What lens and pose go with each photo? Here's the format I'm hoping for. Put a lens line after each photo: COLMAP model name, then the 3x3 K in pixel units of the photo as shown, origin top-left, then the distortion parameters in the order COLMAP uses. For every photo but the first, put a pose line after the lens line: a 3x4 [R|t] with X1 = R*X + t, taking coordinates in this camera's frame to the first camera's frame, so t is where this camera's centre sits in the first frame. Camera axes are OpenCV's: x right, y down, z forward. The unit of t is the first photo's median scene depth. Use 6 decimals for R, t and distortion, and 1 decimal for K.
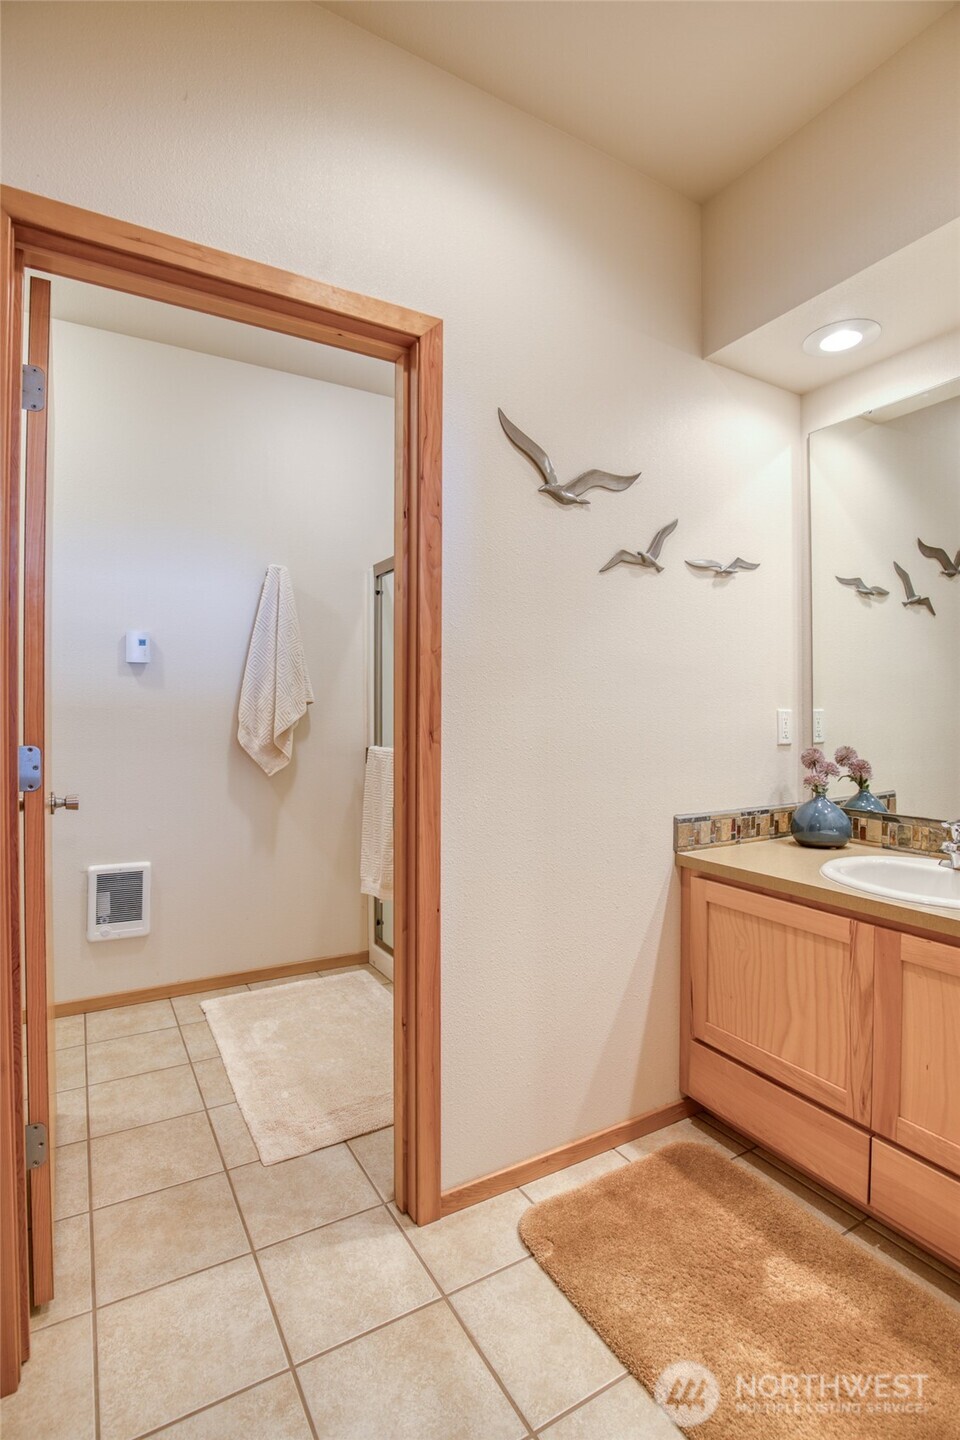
lens RADIAL K [[694.7, 0, 526.6], [0, 694.7, 716.8], [0, 0, 1]] dist [-0.017368, 0.000341]
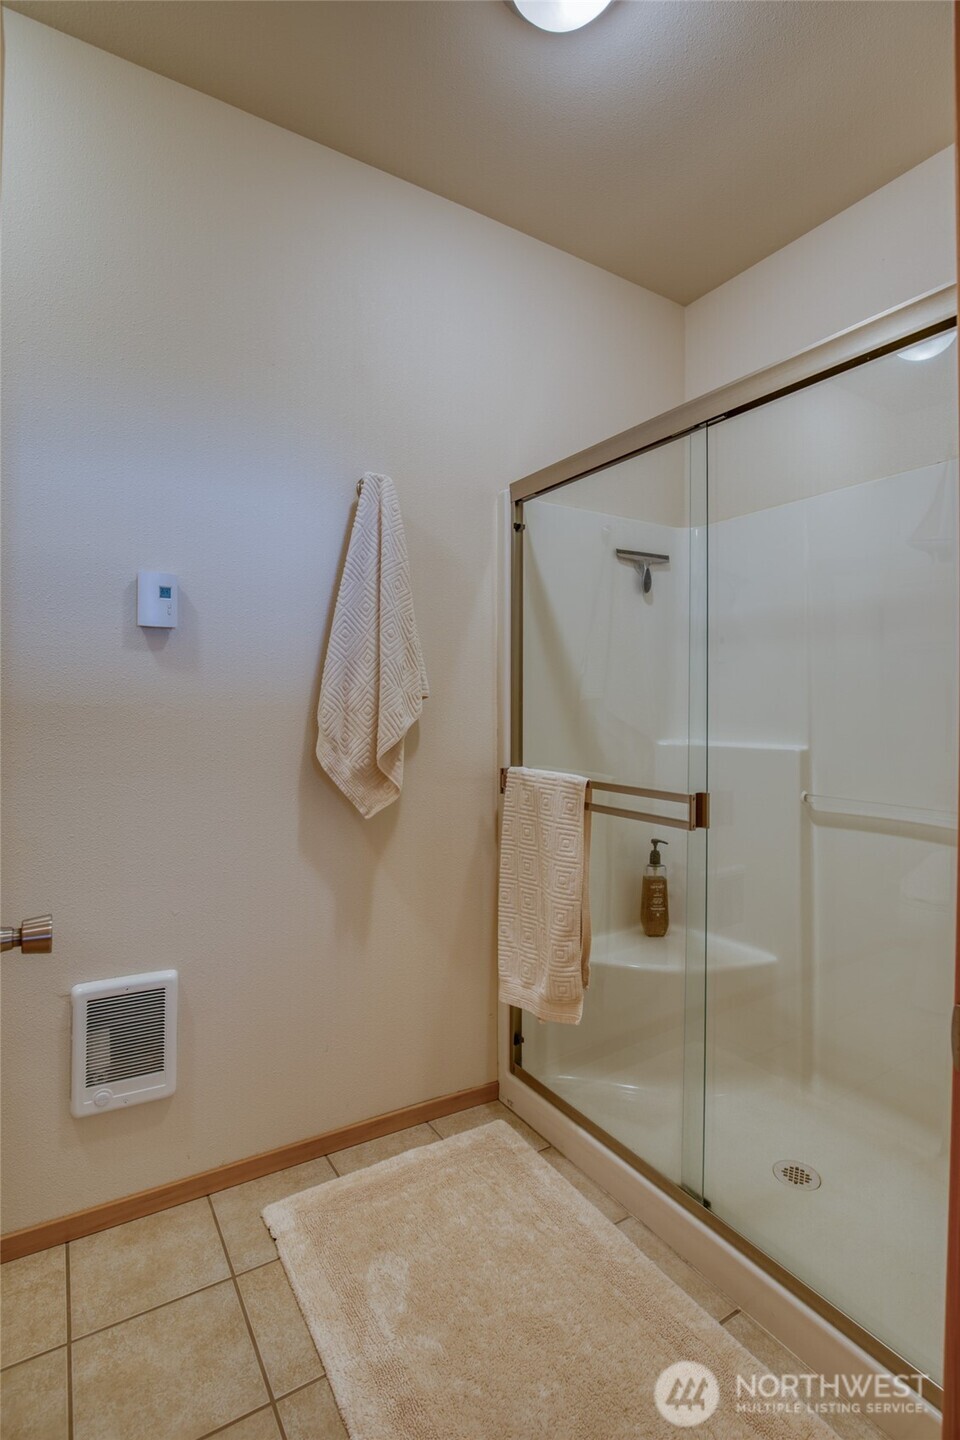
lens RADIAL K [[693.4, 0, 480.0], [0, 693.4, 720.0], [0, 0, 1]] dist [-0.014234, 0.001650]
pose [[0.999685, 0.008201, -0.023715, -0.281586], [-0.007918, 0.999897, 0.012001, -0.009634], [0.023811, -0.011810, 0.999647, 0.432450]]
